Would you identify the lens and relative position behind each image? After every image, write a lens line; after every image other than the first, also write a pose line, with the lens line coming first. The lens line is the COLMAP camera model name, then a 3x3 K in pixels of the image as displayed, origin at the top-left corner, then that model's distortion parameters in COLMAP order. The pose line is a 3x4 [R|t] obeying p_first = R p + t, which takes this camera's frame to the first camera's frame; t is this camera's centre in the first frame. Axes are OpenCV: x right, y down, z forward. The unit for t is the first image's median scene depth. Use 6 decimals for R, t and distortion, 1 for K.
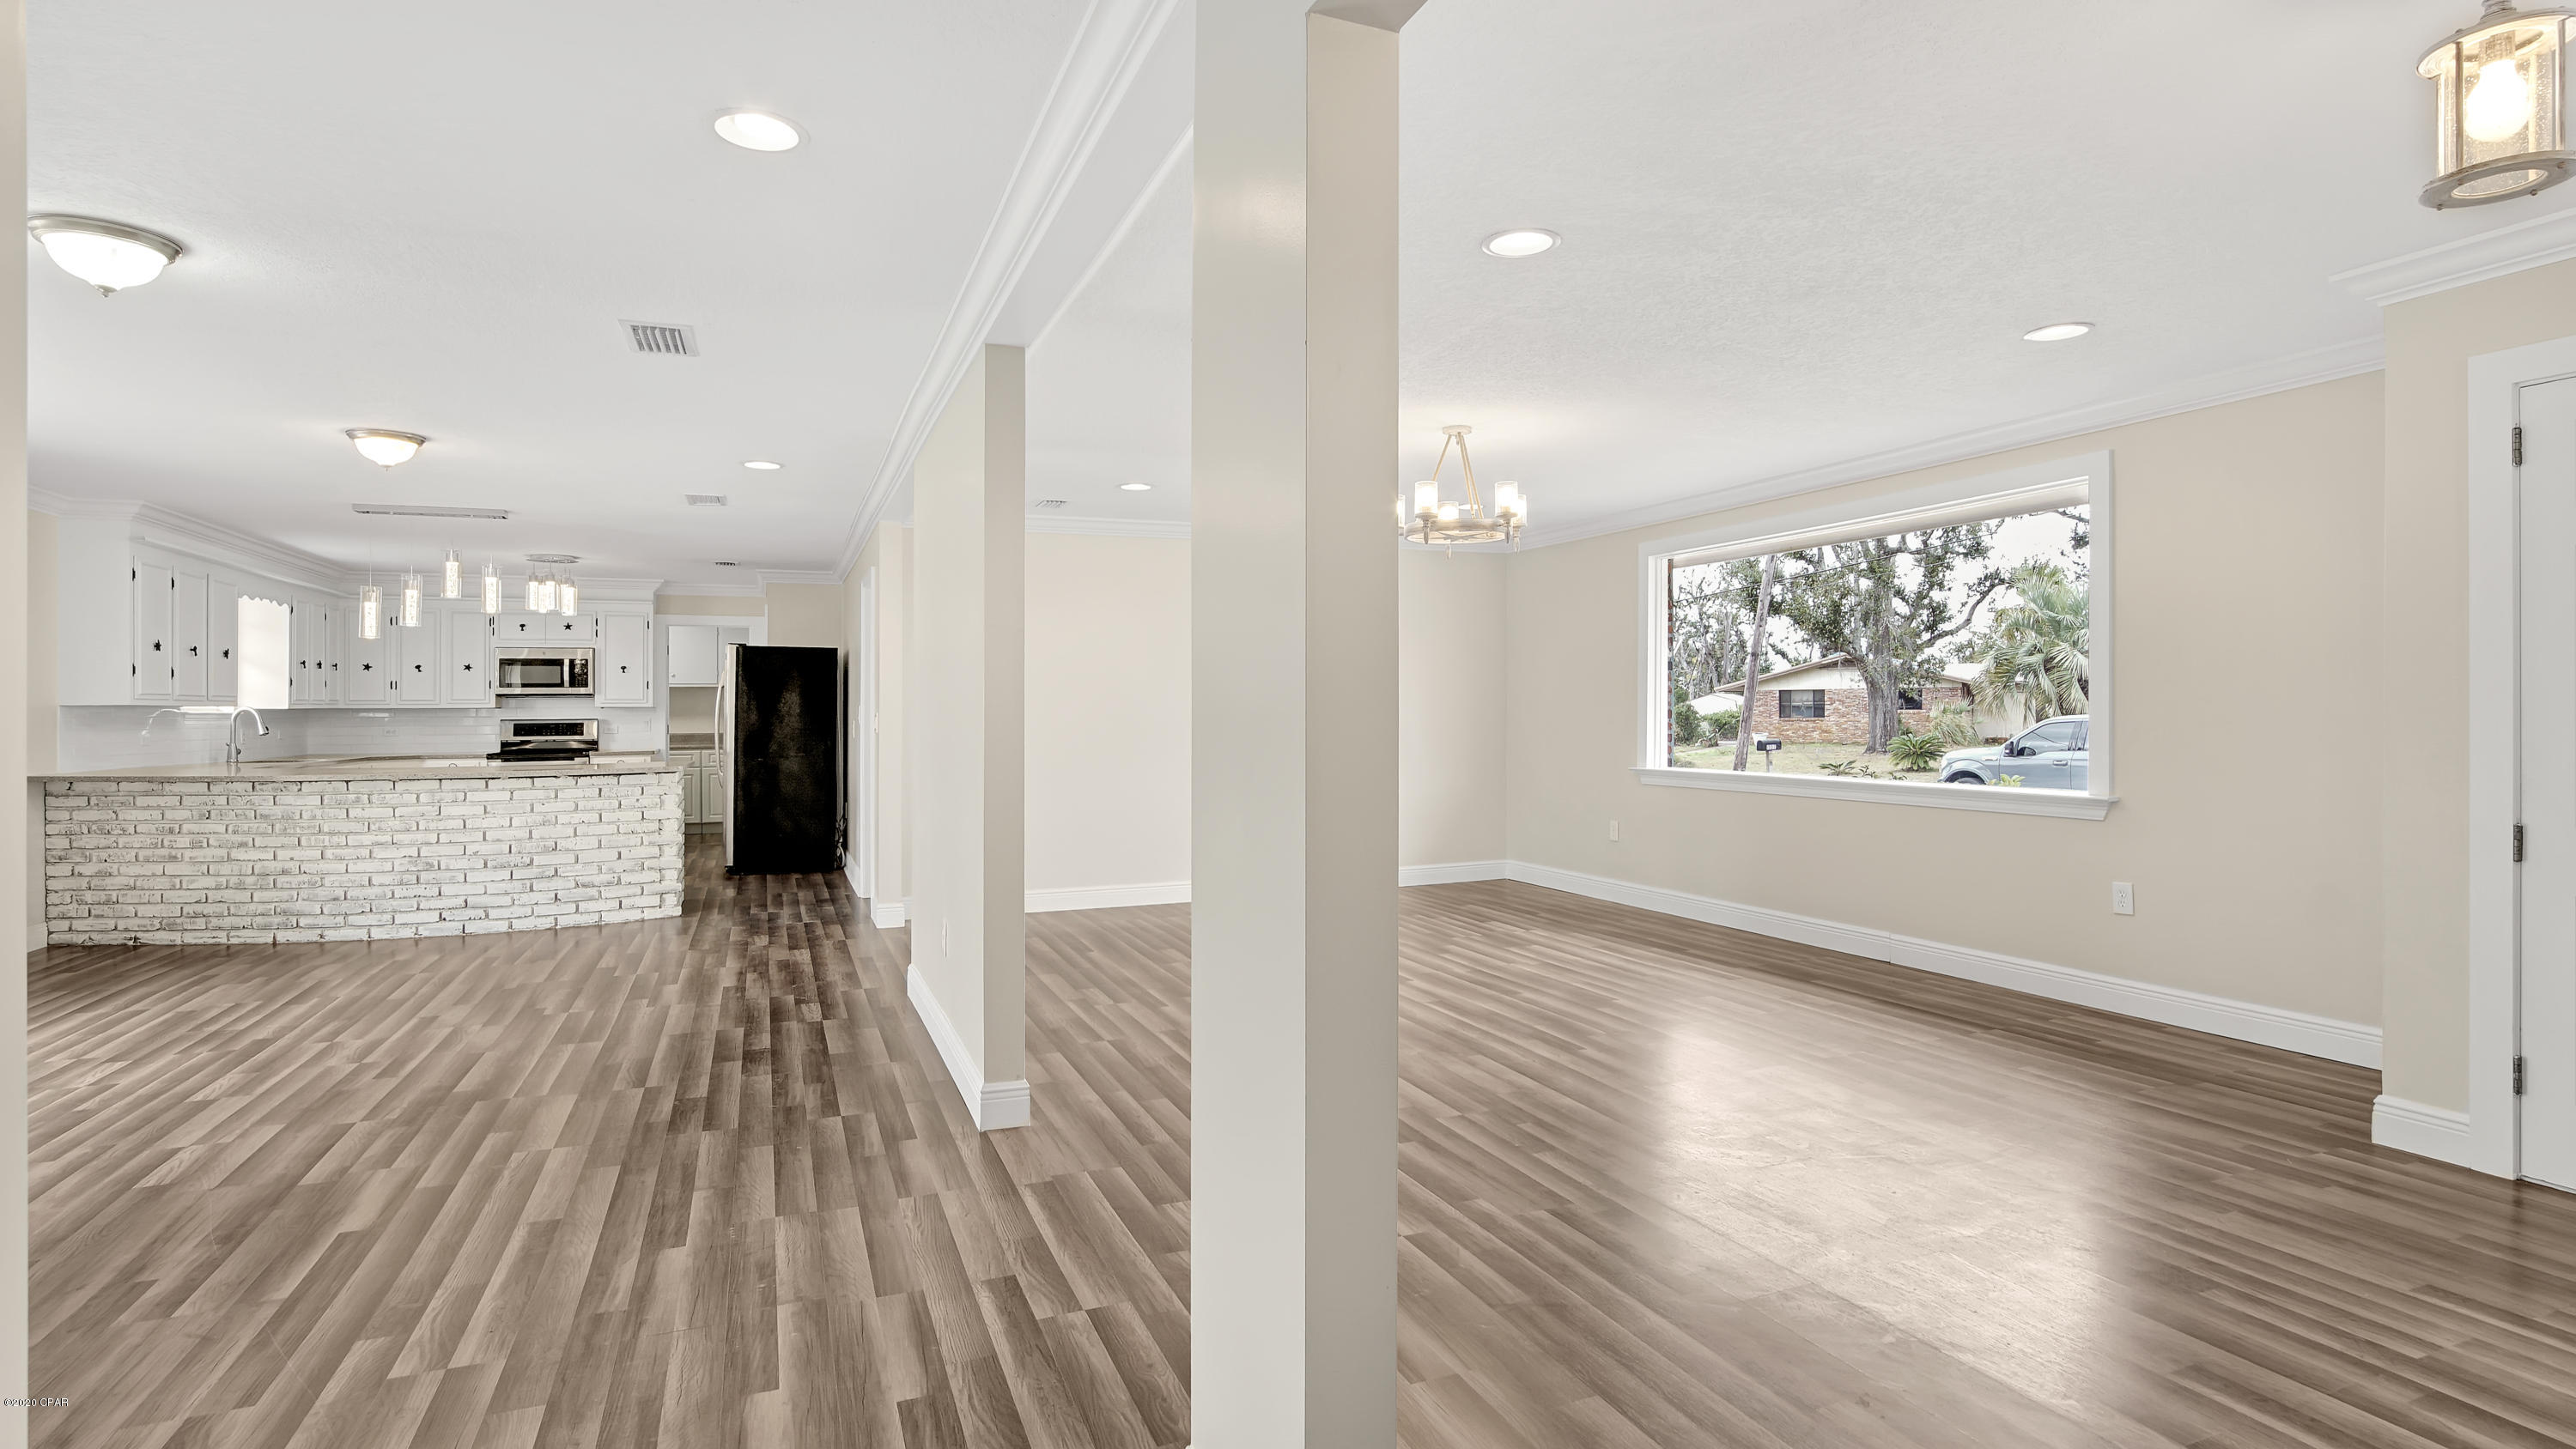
lens RADIAL K [[1230.9, 0, 1287.7], [0, 1230.9, 685.8], [0, 0, 1]] dist [-0.024300, 0.006306]
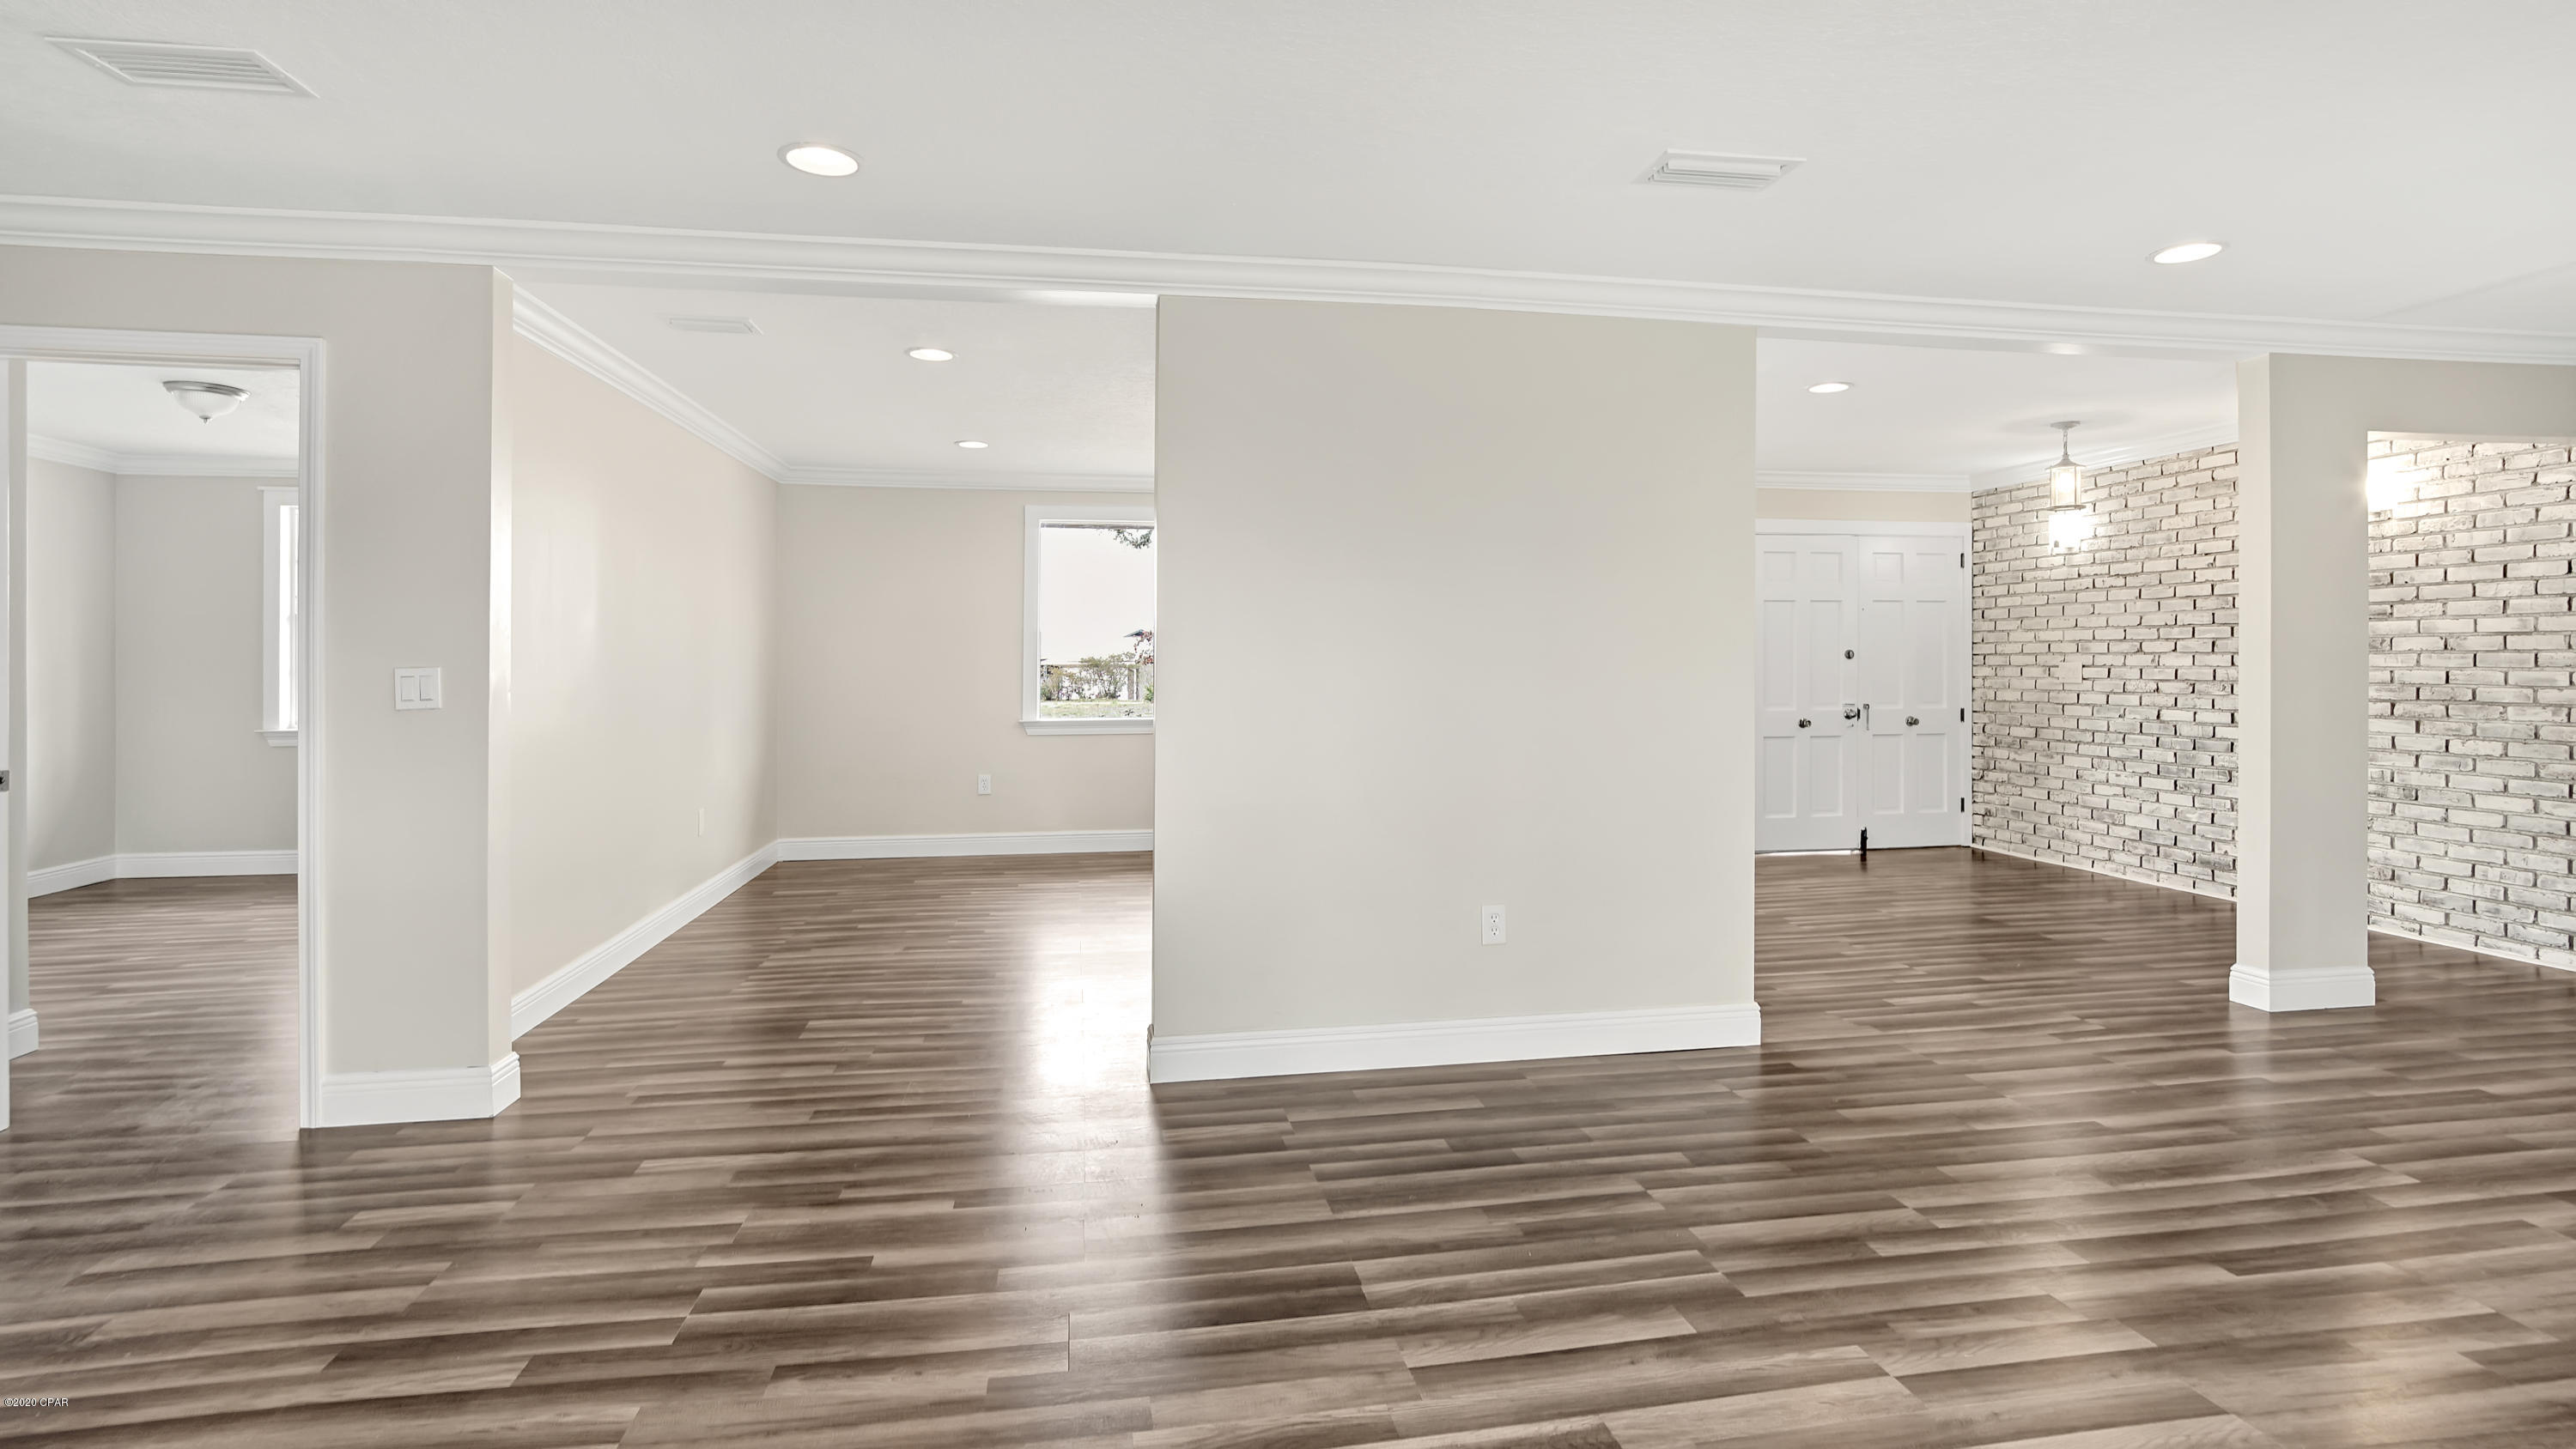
lens RADIAL K [[1230.9, 0, 1276.3], [0, 1230.9, 667.1], [0, 0, 1]] dist [-0.024300, 0.006306]
pose [[0.233204, -0.001675, 0.972426, -0.709254], [-0.018471, 0.999810, 0.006152, 0.016699], [-0.972252, -0.019397, 0.233129, 0.593117]]
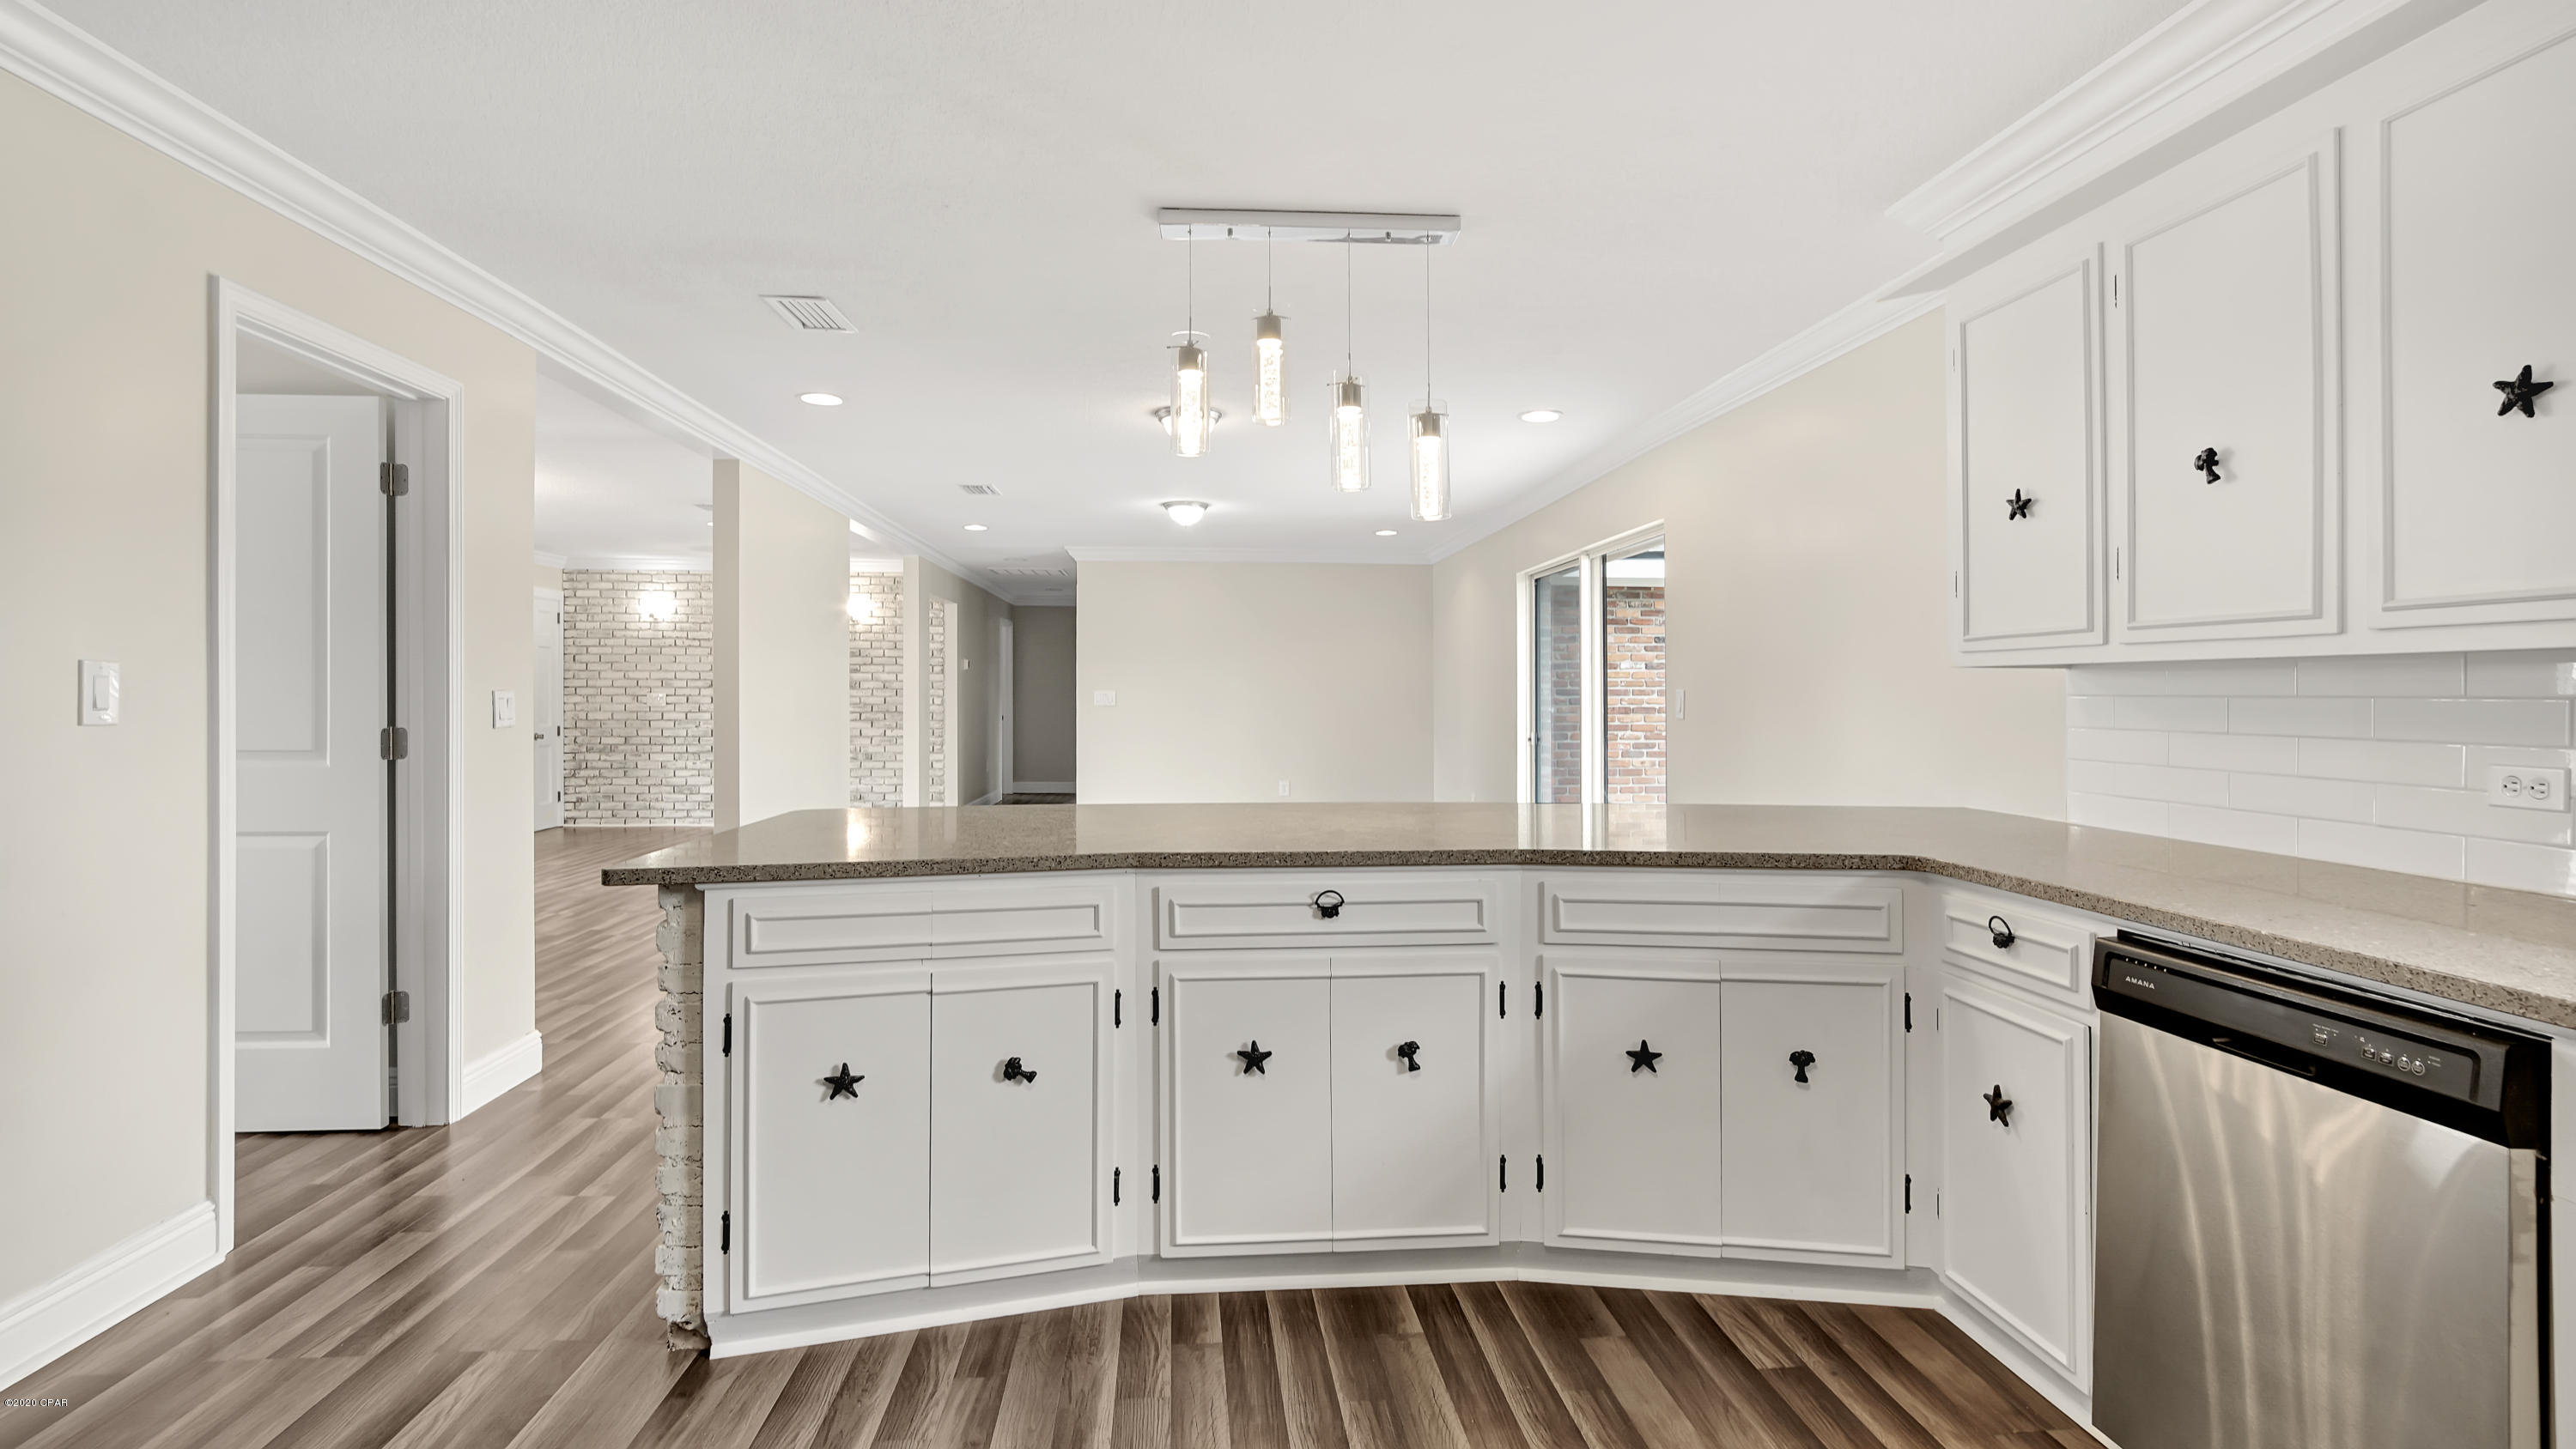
lens RADIAL K [[1230.9, 0, 1315.2], [0, 1230.9, 726.2], [0, 0, 1]] dist [-0.024300, 0.006306]
pose [[-0.955259, -0.009049, 0.295632, -0.834036], [-0.007813, 0.999955, 0.005359, 0.034046], [-0.295667, 0.002810, -0.955287, 1.416888]]
